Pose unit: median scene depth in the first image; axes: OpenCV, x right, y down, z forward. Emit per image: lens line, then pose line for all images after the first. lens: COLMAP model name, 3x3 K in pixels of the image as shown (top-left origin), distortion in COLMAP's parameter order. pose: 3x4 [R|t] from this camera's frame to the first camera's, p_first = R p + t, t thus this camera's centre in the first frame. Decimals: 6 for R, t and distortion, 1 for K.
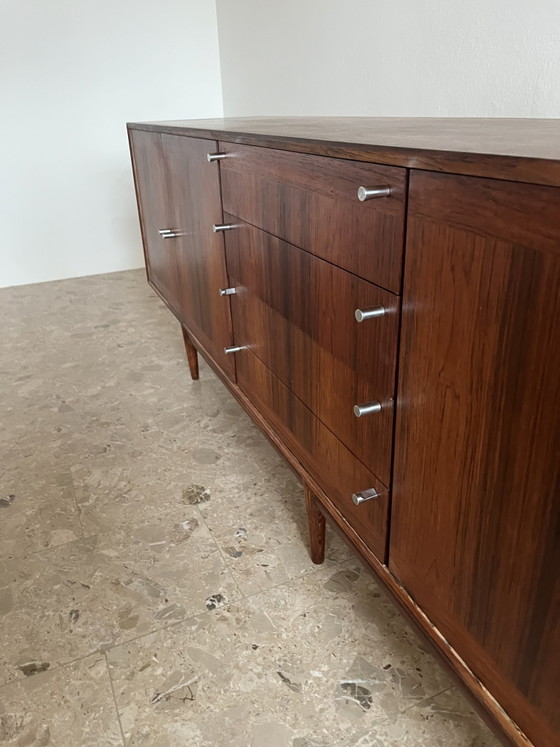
lens RADIAL K [[565.9, 0, 277.1], [0, 565.9, 369.2], [0, 0, 1]] dist [0.049621, -0.083361]
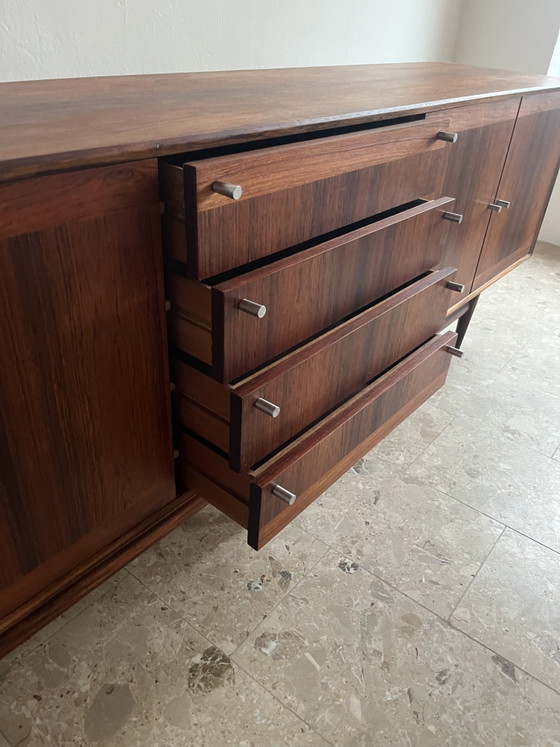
lens RADIAL K [[565.9, 0, 281.7], [0, 565.9, 378.8], [0, 0, 1]] dist [0.049621, -0.083361]
pose [[-0.460133, -0.478684, 0.747756, -0.671617], [0.337077, 0.684967, 0.645909, -0.553911], [-0.821375, 0.549255, -0.153823, 1.061263]]
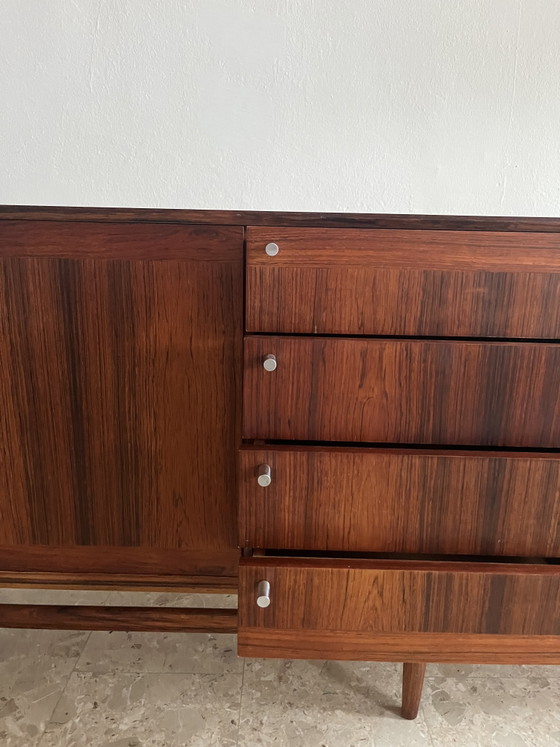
lens RADIAL K [[565.9, 0, 283.7], [0, 565.9, 374.2], [0, 0, 1]] dist [0.049621, -0.083361]
pose [[0.403189, -0.175020, 0.898224, -0.702137], [0.355009, 0.934586, 0.022751, -0.222738], [-0.843449, 0.309705, 0.438949, 0.682785]]
